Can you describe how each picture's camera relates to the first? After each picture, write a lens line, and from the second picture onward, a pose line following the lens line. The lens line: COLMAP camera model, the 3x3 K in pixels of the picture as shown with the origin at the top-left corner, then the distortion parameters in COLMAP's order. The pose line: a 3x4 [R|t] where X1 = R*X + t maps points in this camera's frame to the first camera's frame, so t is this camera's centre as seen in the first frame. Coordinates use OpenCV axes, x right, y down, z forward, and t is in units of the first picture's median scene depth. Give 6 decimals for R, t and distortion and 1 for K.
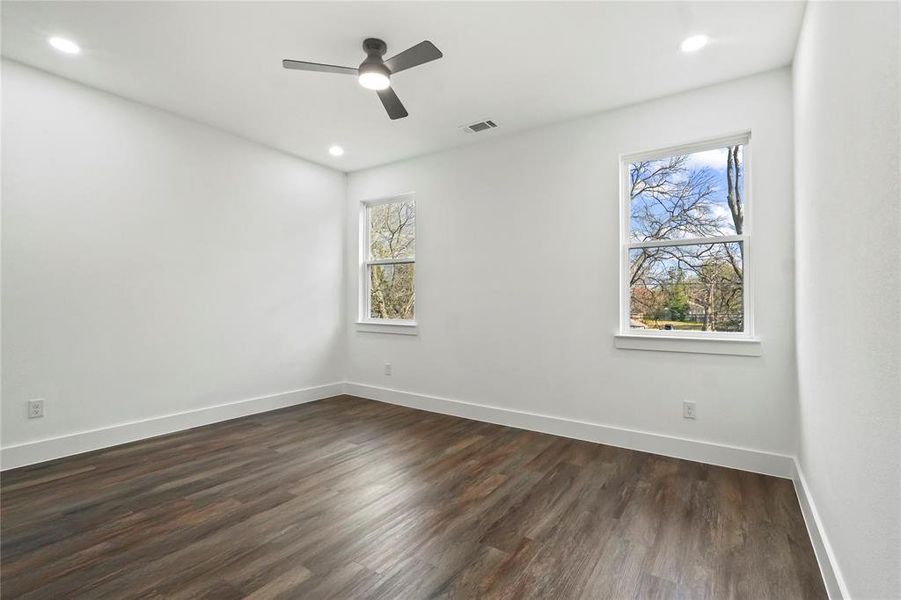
lens RADIAL K [[416.2, 0, 452.5], [0, 416.2, 296.2], [0, 0, 1]] dist [0.000827, 0.000013]
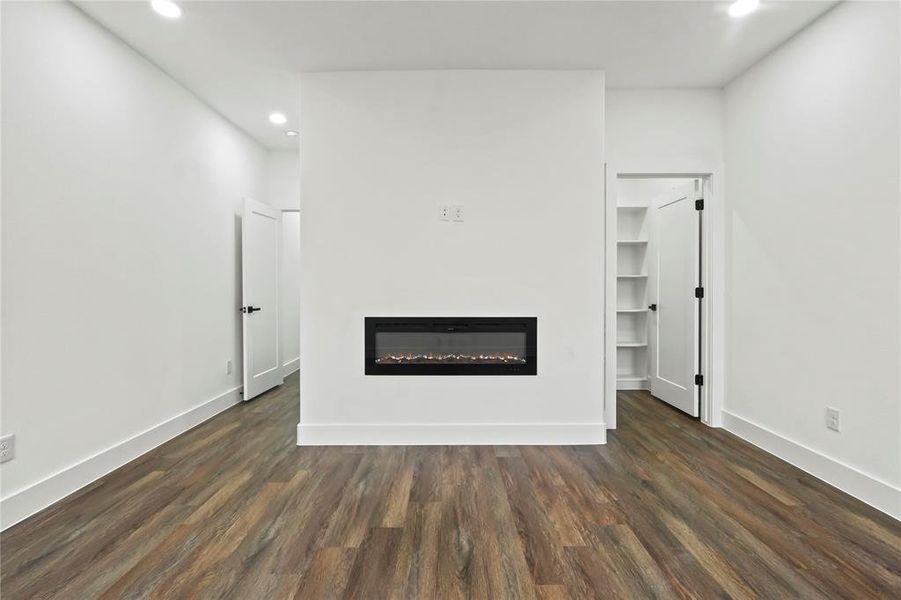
lens RADIAL K [[416.2, 0, 452.5], [0, 416.2, 296.2], [0, 0, 1]] dist [0.000827, 0.000013]
pose [[-0.830386, 0.007542, -0.557138, 0.093932], [0.004671, 0.999967, 0.006575, 0.019839], [0.557169, 0.002857, -0.830394, 1.410049]]
